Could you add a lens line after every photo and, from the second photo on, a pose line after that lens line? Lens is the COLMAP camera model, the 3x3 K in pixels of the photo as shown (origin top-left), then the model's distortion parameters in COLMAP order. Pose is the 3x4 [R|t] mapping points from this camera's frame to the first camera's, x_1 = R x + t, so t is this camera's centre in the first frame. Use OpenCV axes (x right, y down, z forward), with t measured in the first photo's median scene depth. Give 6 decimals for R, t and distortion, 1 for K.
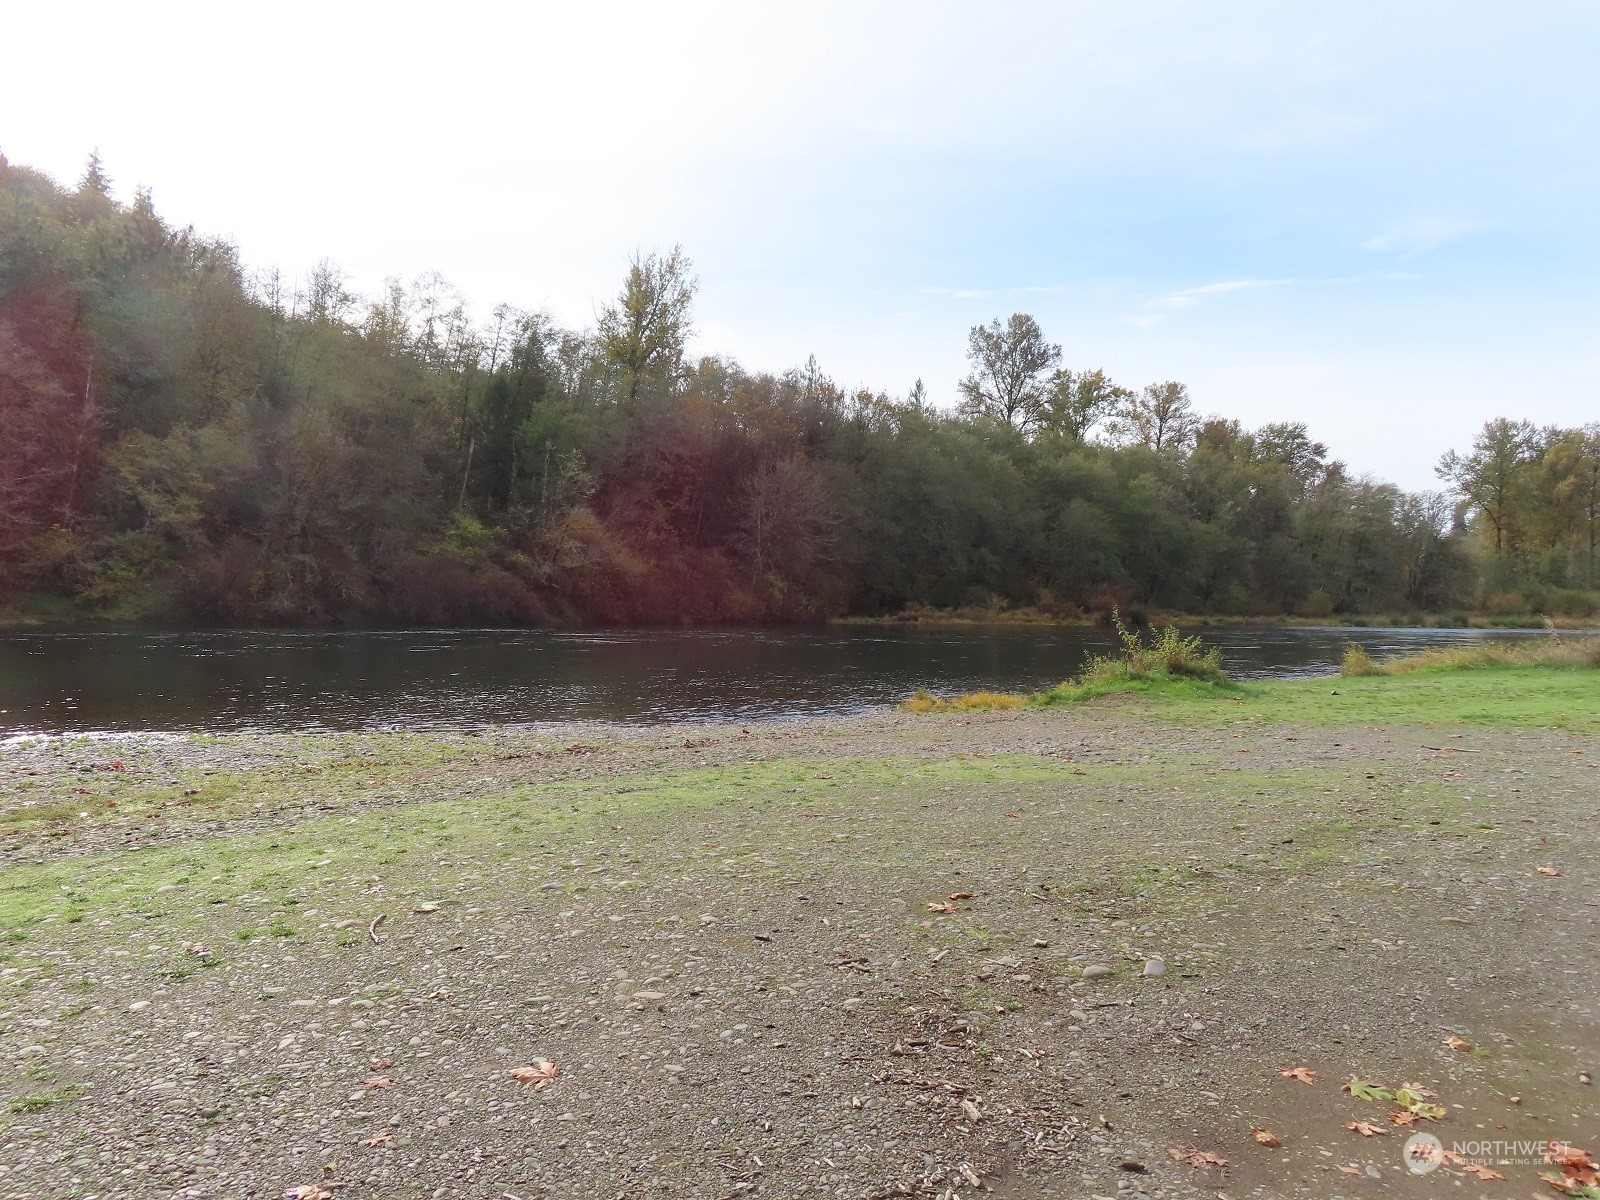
lens RADIAL K [[1140.8, 0, 800.1], [0, 1140.8, 600.9], [0, 0, 1]] dist [-0.012855, 0.007666]
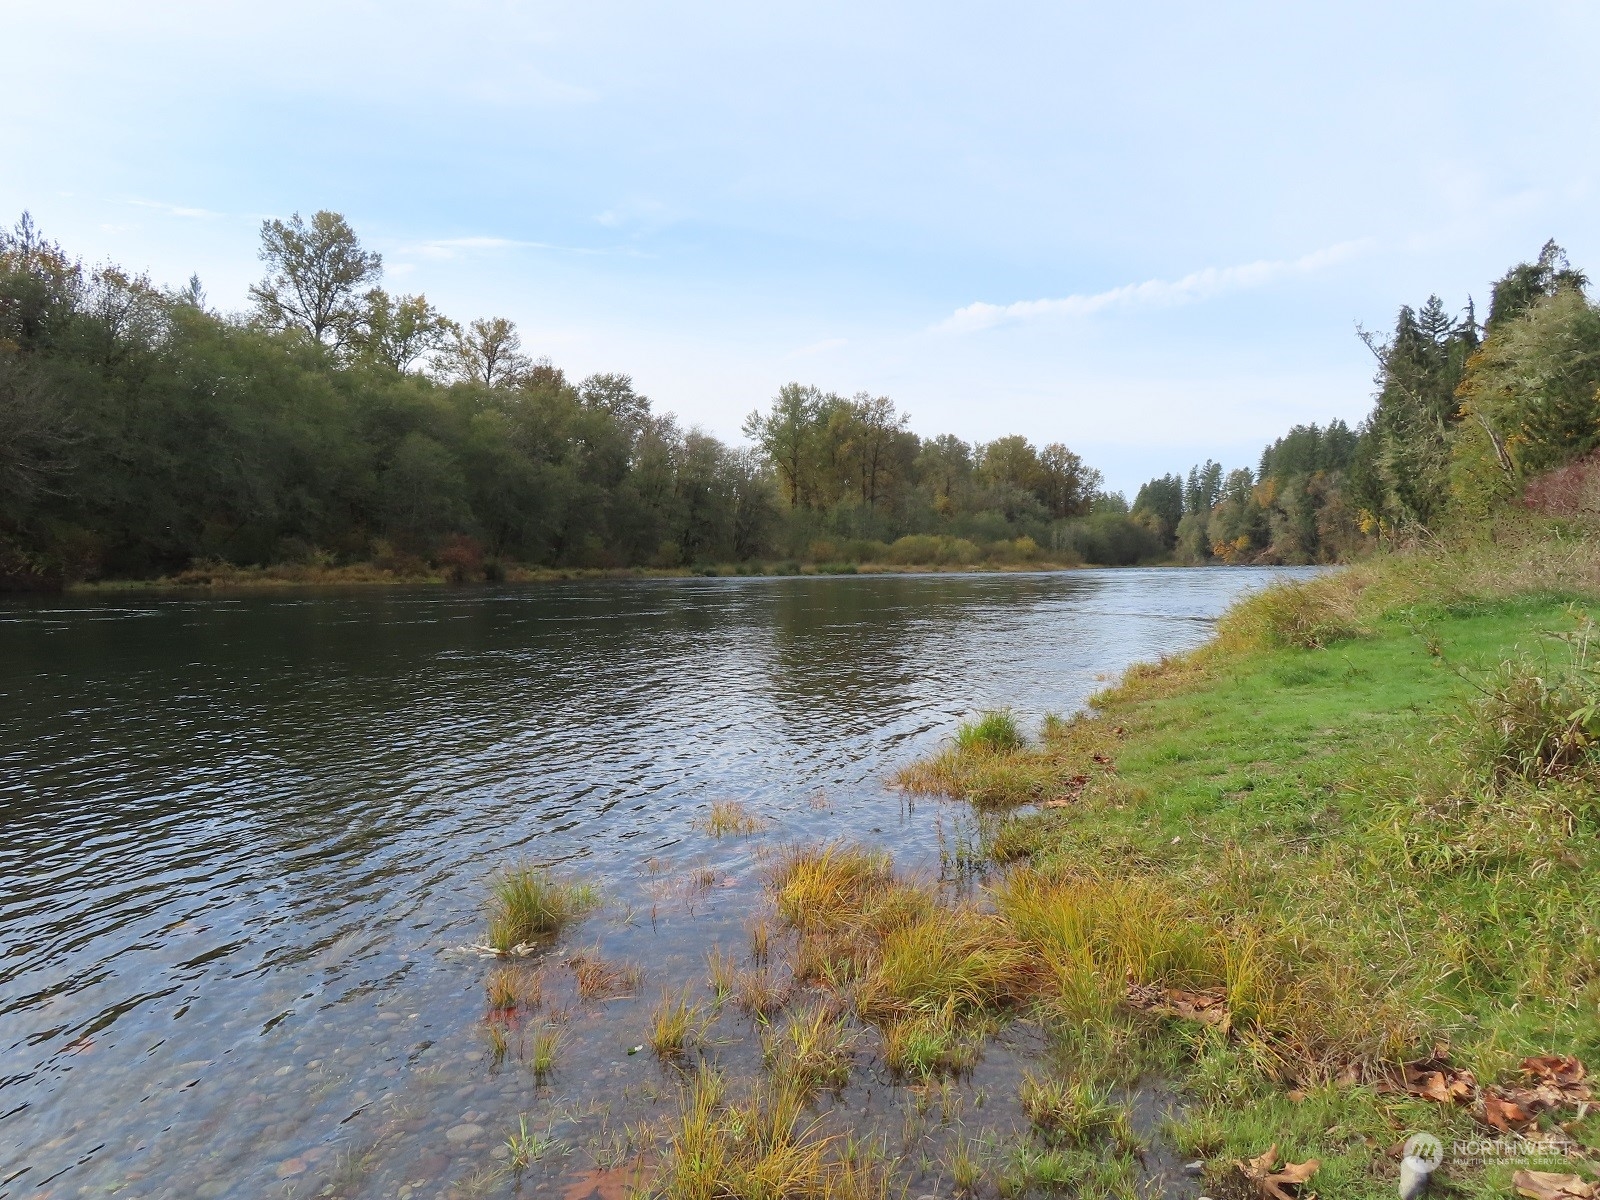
lens RADIAL K [[1140.8, 0, 799.3], [0, 1140.8, 603.8], [0, 0, 1]] dist [-0.012855, 0.007666]
pose [[0.829950, -0.039670, 0.556425, 0.006914], [0.018721, 0.998887, 0.043292, 0.004518], [-0.557523, -0.025513, 0.829769, 0.134474]]
